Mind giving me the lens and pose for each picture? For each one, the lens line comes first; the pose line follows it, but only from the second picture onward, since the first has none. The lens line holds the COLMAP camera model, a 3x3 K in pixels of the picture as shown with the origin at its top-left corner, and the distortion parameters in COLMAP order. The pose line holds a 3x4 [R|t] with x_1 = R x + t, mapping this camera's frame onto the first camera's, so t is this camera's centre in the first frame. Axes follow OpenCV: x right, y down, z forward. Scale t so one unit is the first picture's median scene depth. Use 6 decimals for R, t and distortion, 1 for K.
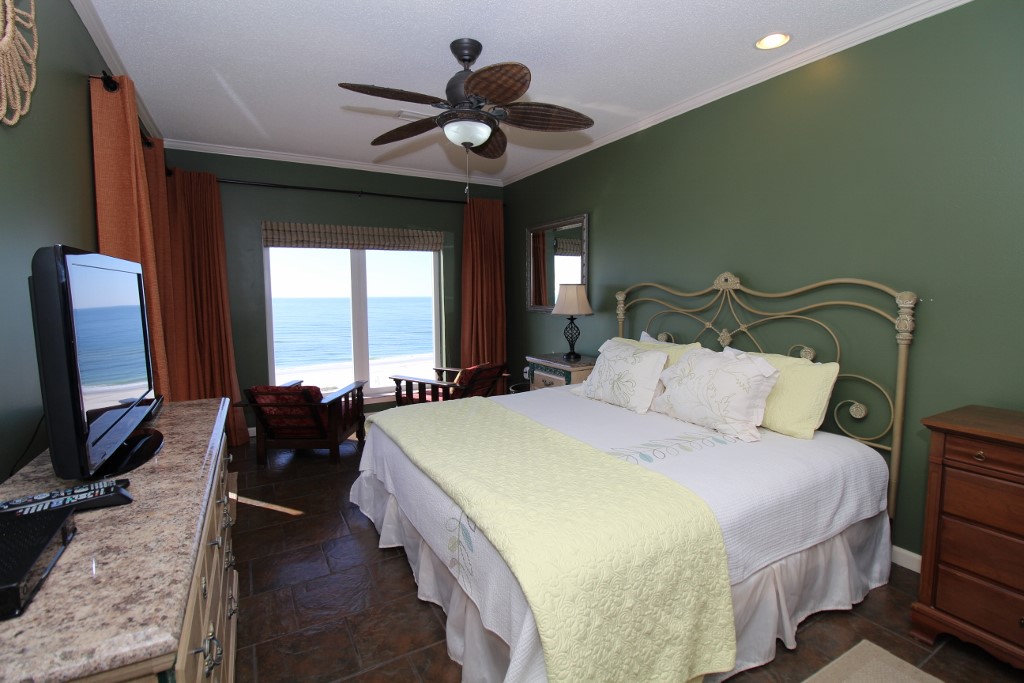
lens RADIAL K [[475.9, 0, 512.1], [0, 475.9, 341.5], [0, 0, 1]] dist [0.001703, -0.001908]
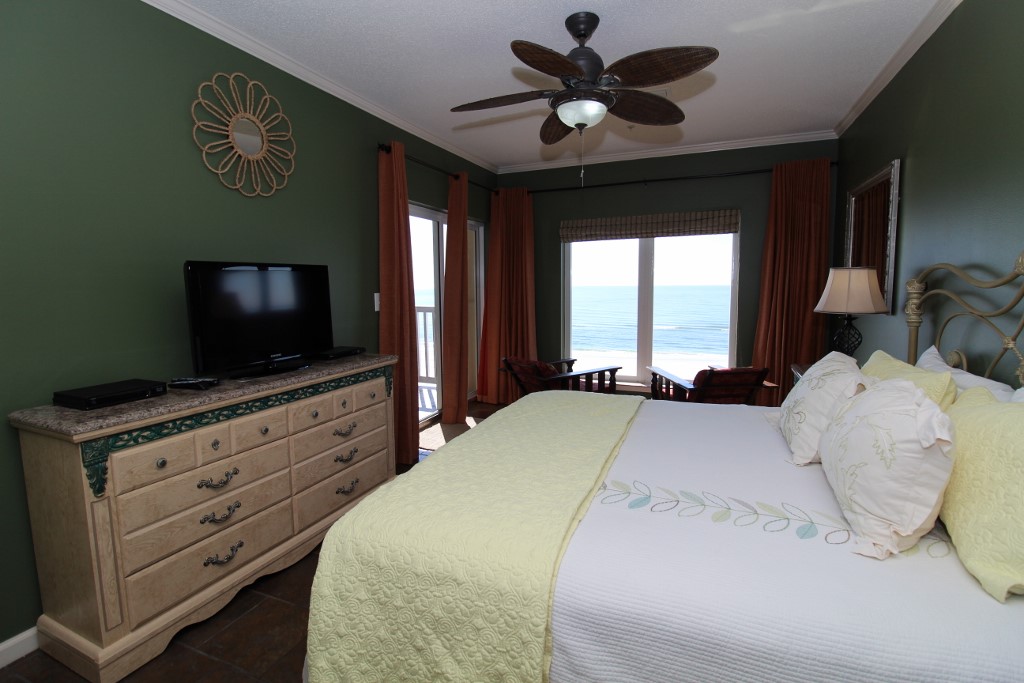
lens RADIAL K [[475.9, 0, 514.9], [0, 475.9, 338.5], [0, 0, 1]] dist [0.001703, -0.001908]
pose [[0.626642, 0.089967, -0.774097, 0.339481], [-0.074562, 0.995679, 0.055361, -0.019356], [0.775732, 0.023026, 0.630642, 0.176103]]
